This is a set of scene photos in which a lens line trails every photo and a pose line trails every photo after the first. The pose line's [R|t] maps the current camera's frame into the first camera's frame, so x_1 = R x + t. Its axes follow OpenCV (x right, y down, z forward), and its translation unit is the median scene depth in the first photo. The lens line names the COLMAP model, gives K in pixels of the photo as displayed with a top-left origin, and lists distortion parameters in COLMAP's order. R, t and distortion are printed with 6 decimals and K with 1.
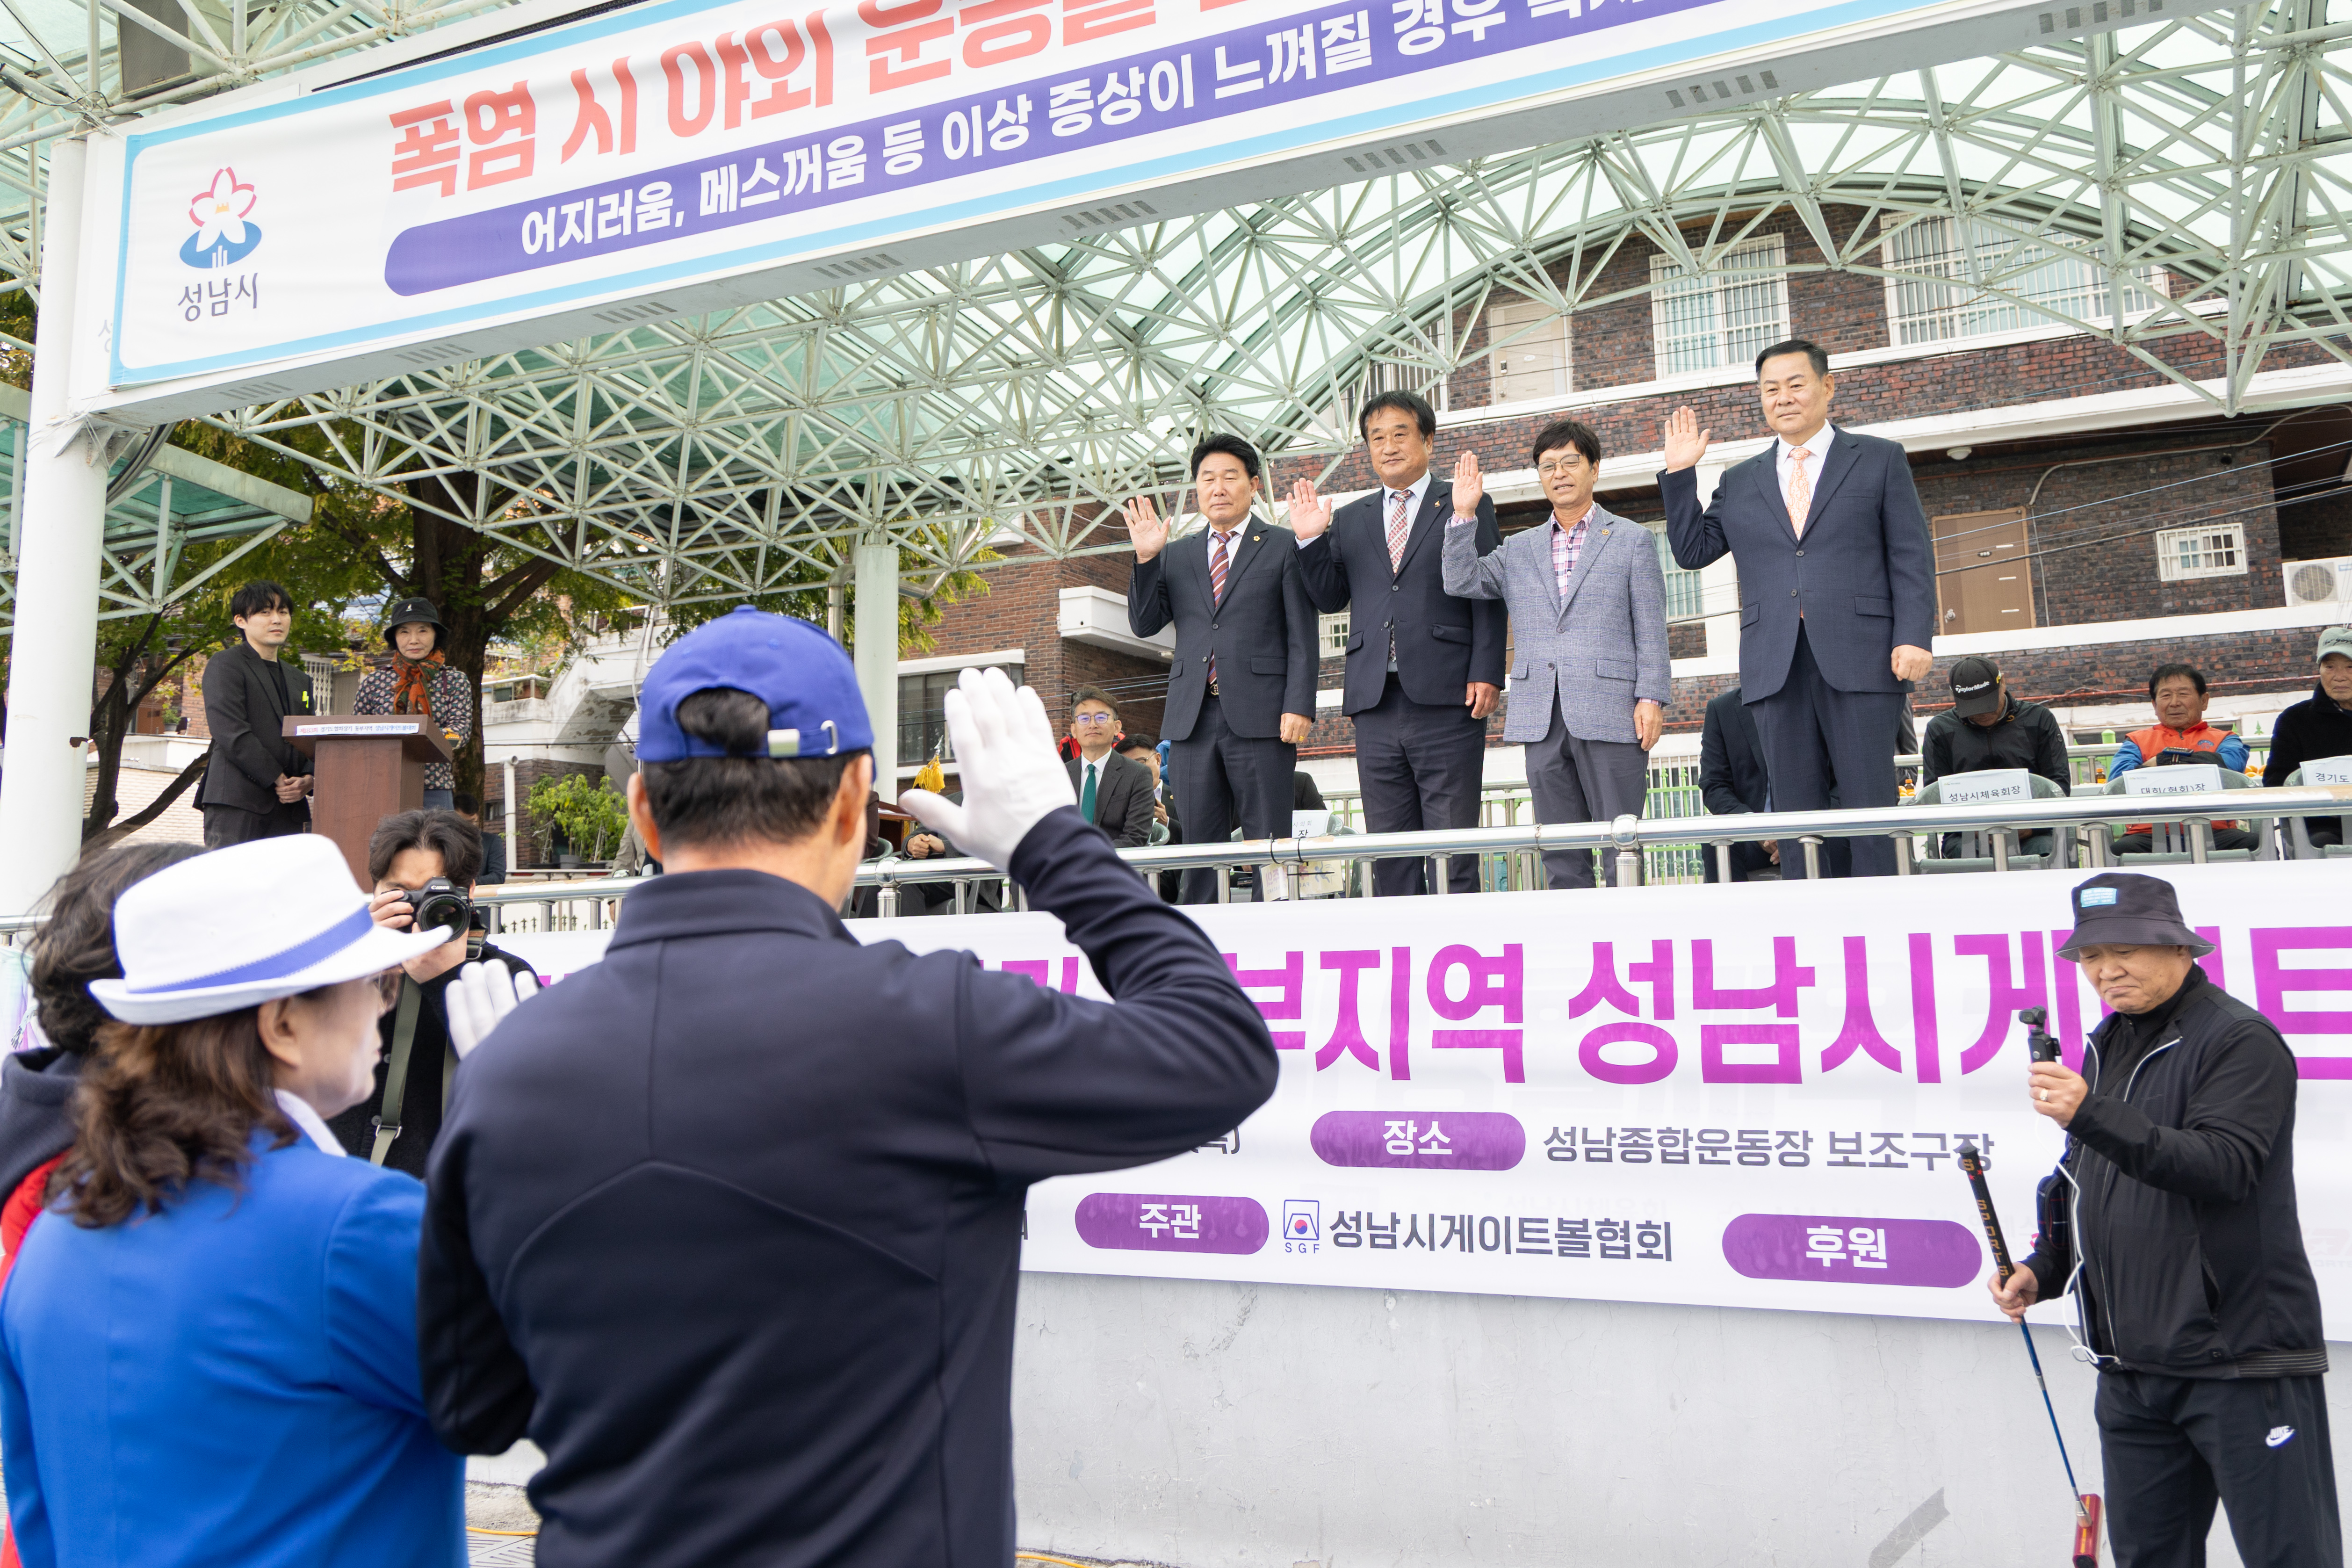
lens RADIAL K [[2057.4, 0, 1187.8], [0, 2057.4, 638.2], [0, 0, 1]] dist [0.028930, -0.027282]
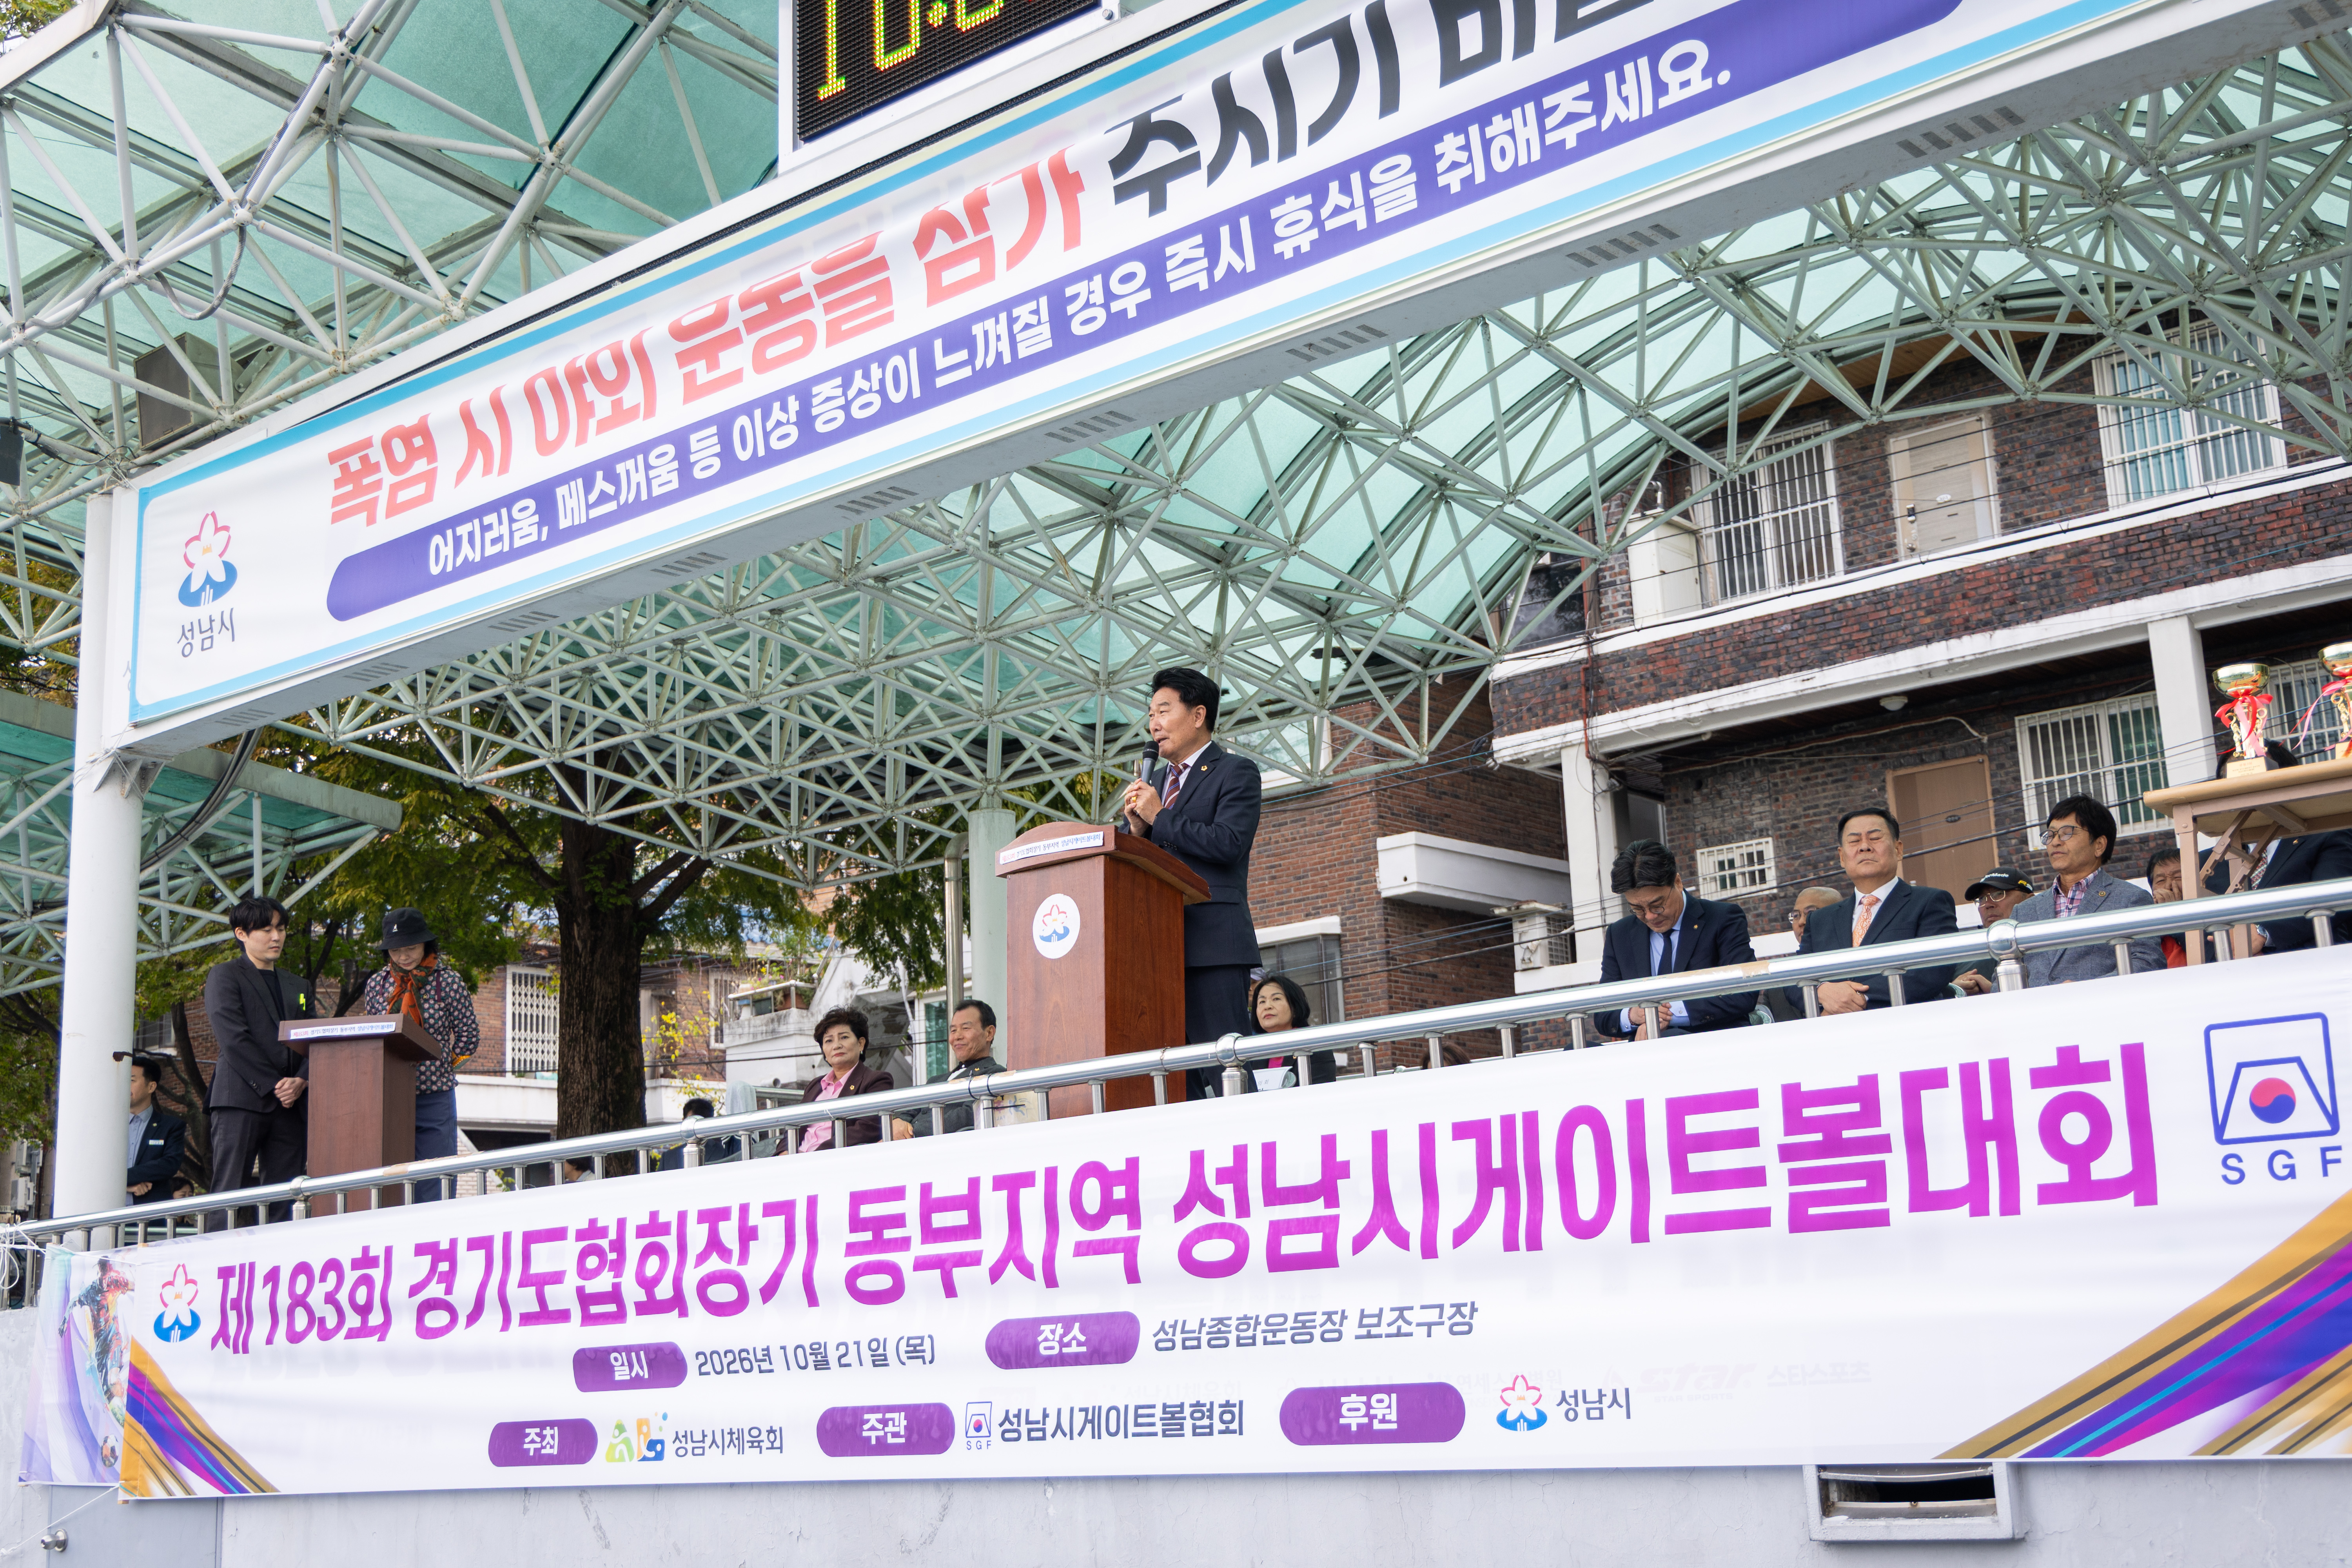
lens RADIAL K [[2721.1, 0, 1164.4], [0, 2721.1, 796.3], [0, 0, 1]] dist [0.018732, 0.000000]
pose [[0.969940, -0.074220, -0.231750, 0.427961], [0.065437, 0.996825, -0.045371, 0.020391], [0.234382, 0.028842, 0.971717, -0.327264]]
